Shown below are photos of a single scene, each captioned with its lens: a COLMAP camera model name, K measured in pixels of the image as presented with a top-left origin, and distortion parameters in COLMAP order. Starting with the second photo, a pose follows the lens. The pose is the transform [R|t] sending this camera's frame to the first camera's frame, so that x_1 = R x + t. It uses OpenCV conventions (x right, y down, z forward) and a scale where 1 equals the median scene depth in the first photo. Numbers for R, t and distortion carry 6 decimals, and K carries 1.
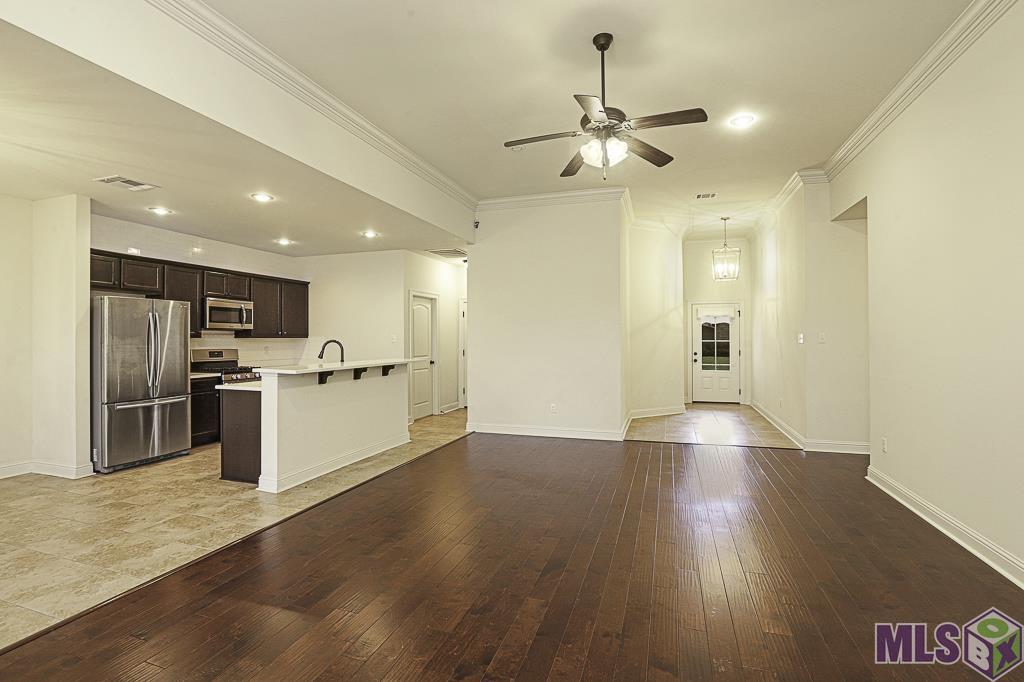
lens RADIAL K [[478.5, 0, 507.0], [0, 478.5, 334.3], [0, 0, 1]] dist [-0.030259, 0.009242]
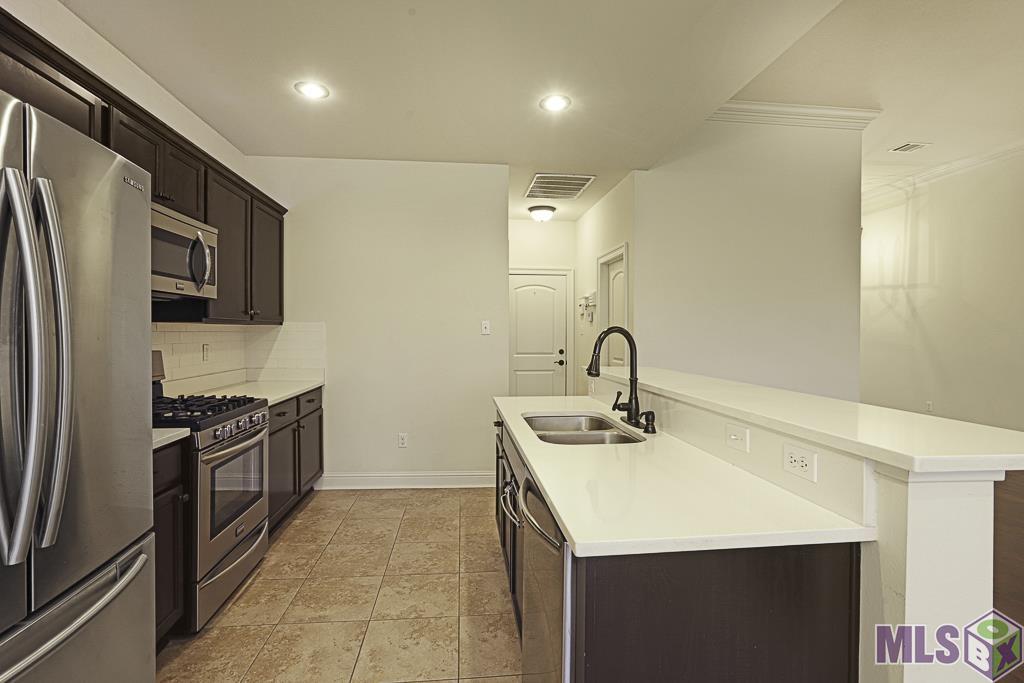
lens RADIAL K [[478.5, 0, 510.8], [0, 478.5, 338.2], [0, 0, 1]] dist [-0.030259, 0.009242]
pose [[0.909785, -0.001366, 0.415078, -0.658469], [-0.006891, 0.999807, 0.018393, 0.017114], [-0.415023, -0.019594, 0.909600, 0.753769]]
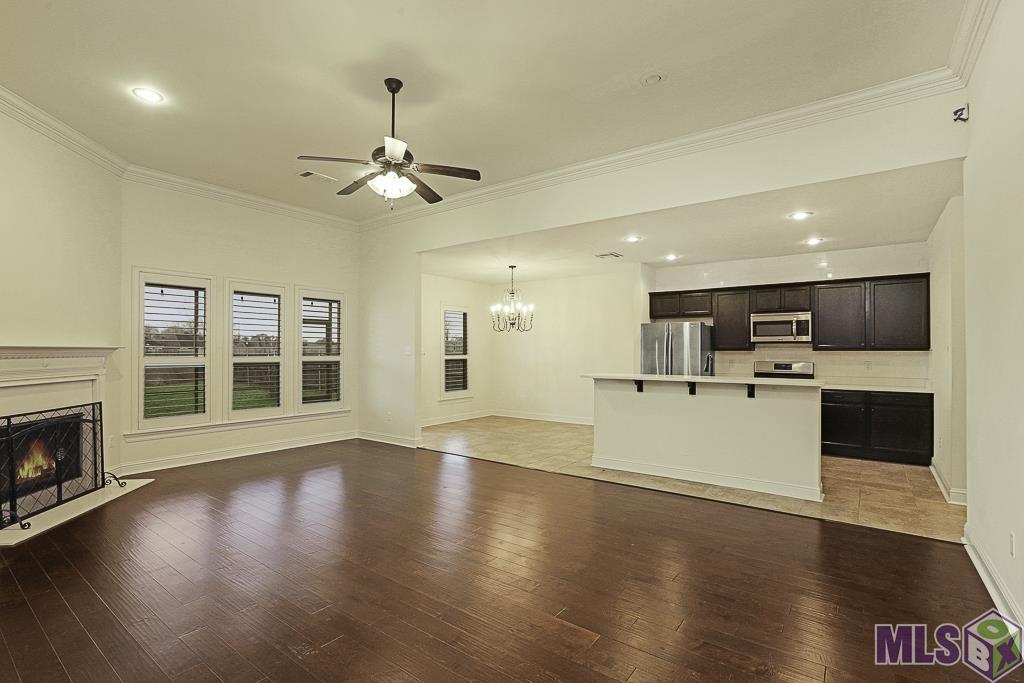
lens RADIAL K [[478.5, 0, 511.3], [0, 478.5, 351.8], [0, 0, 1]] dist [-0.030259, 0.009242]
pose [[-0.306638, 0.000223, -0.951826, 0.729515], [0.005721, 0.999982, -0.001609, 0.010814], [0.951809, -0.005939, -0.306633, 1.004068]]
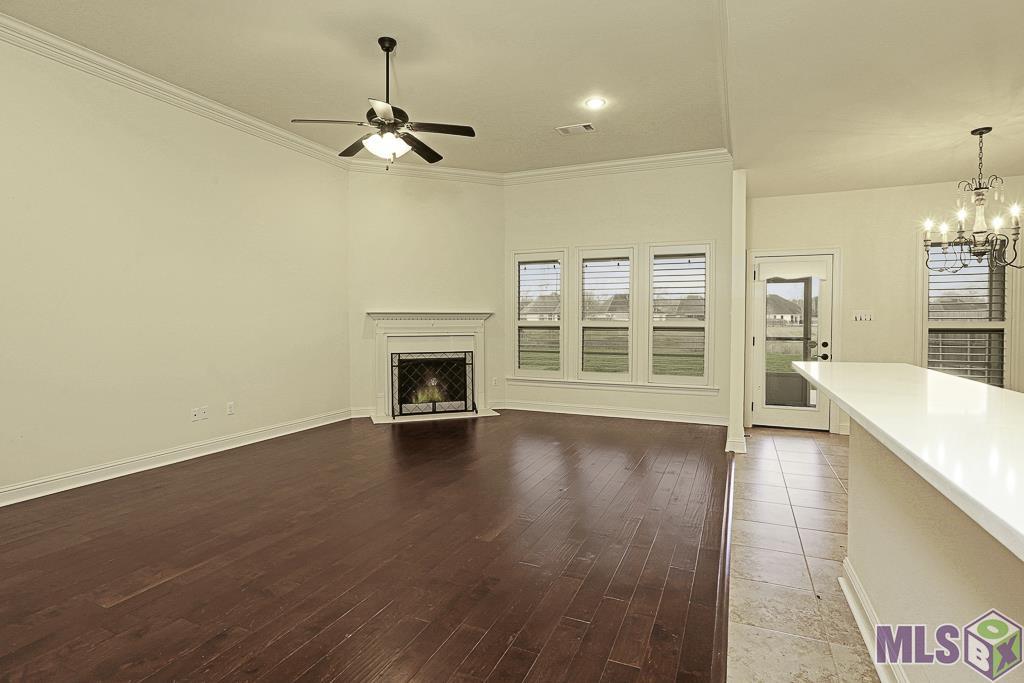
lens RADIAL K [[503.7, 0, 509.2], [0, 503.7, 339.8], [0, 0, 1]] dist [-0.041493, 0.006230]
pose [[-0.995147, -0.002511, 0.098365, -0.122909], [0.001021, 0.999357, 0.035842, 0.020525], [-0.098392, 0.035768, -0.994505, 1.341221]]
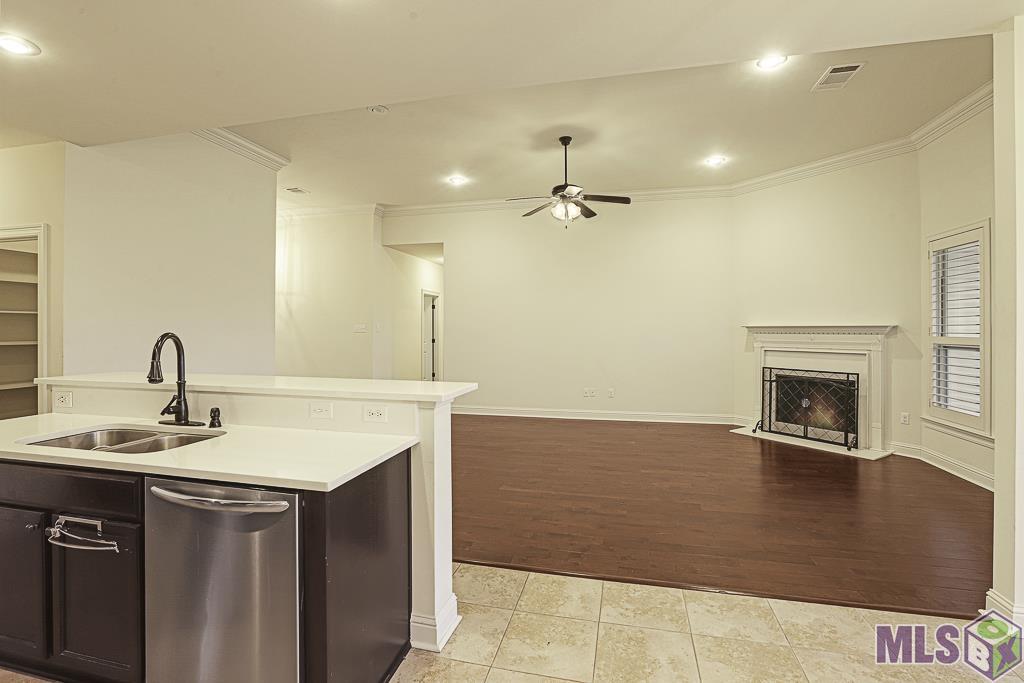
lens RADIAL K [[478.5, 0, 513.2], [0, 478.5, 330.8], [0, 0, 1]] dist [-0.030259, 0.009242]
pose [[-0.096659, -0.005847, 0.995300, -0.848841], [-0.008321, 0.999953, 0.005067, 0.007971], [-0.995283, -0.007792, -0.096703, 0.830073]]
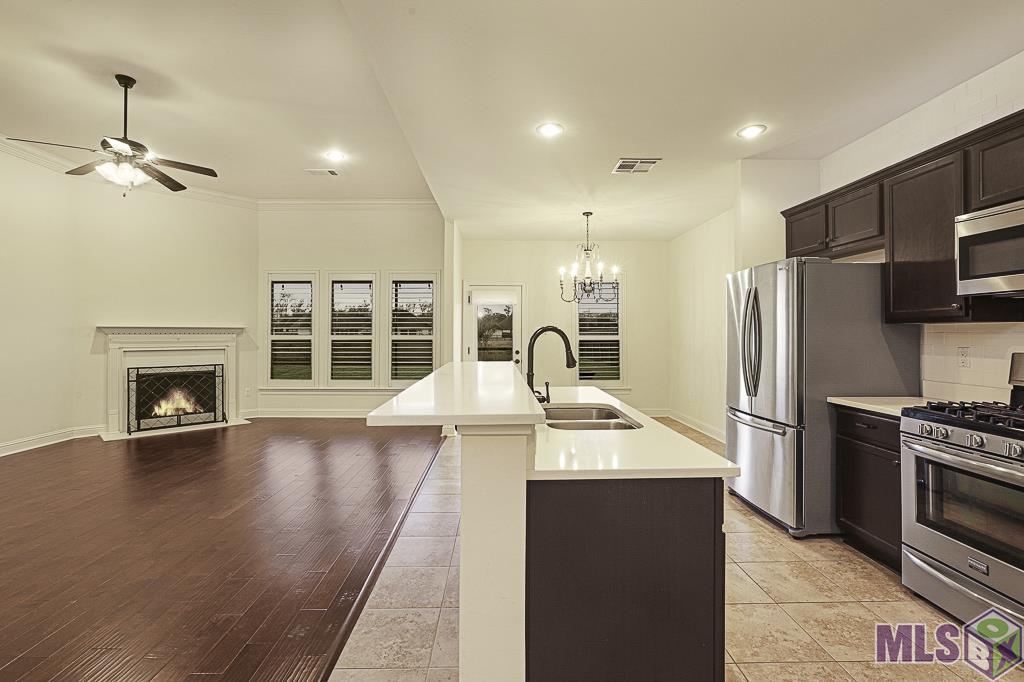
lens RADIAL K [[478.5, 0, 508.4], [0, 478.5, 331.9], [0, 0, 1]] dist [-0.030259, 0.009242]
pose [[-0.940950, -0.001253, -0.338543, -0.198185], [0.002189, 0.999950, -0.009785, 0.024055], [0.338538, -0.009948, -0.940900, 1.537368]]
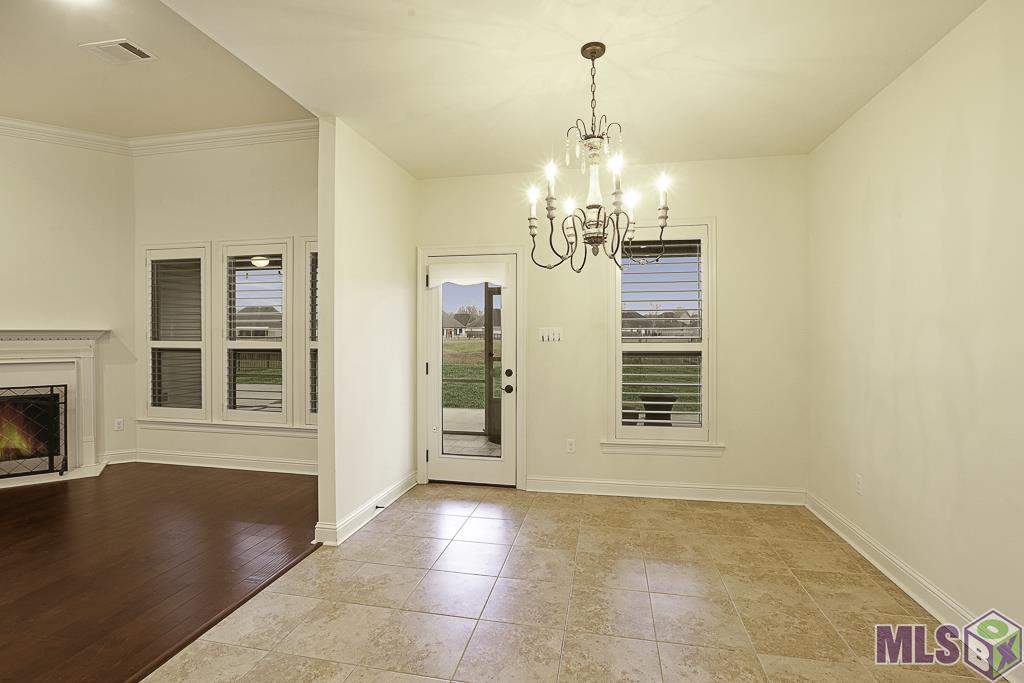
lens RADIAL K [[478.5, 0, 511.1], [0, 478.5, 338.4], [0, 0, 1]] dist [-0.030259, 0.009242]
pose [[-0.992468, 0.002227, -0.122481, -0.629139], [0.001788, 0.999992, 0.003695, 0.010131], [0.122488, 0.003448, -0.992464, 0.975047]]
